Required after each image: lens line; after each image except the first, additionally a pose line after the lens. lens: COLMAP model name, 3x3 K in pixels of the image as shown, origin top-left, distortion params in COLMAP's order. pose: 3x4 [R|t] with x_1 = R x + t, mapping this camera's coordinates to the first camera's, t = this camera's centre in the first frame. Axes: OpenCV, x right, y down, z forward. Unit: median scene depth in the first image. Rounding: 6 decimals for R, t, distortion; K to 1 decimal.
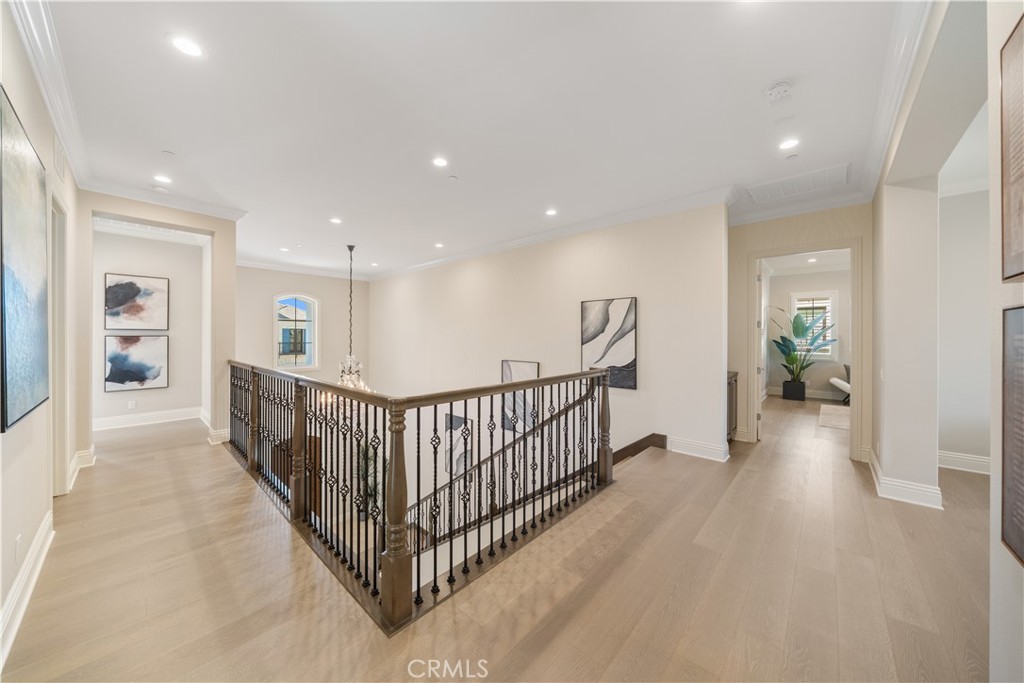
lens RADIAL K [[351.2, 0, 507.8], [0, 351.2, 339.4], [0, 0, 1]] dist [0.000168, 0.000110]
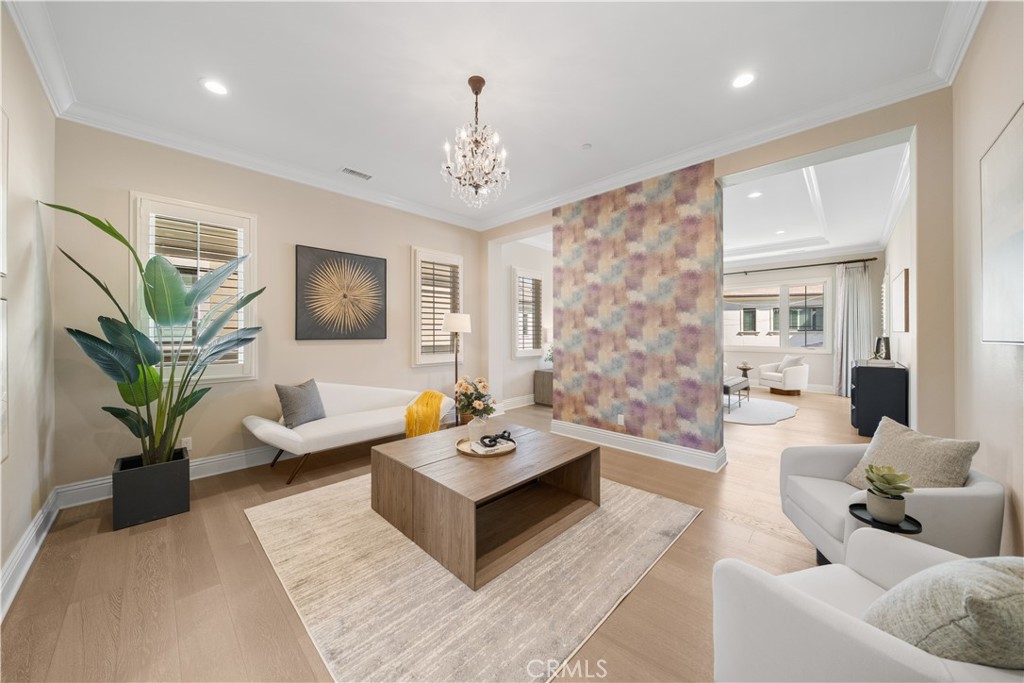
lens RADIAL K [[351.2, 0, 507.8], [0, 351.2, 339.4], [0, 0, 1]] dist [0.000168, 0.000110]
pose [[0.028789, -0.013023, 0.999501, 0.502128], [0.003002, 0.999912, 0.012942, 0.008651], [-0.999581, 0.002628, 0.028826, 0.663321]]
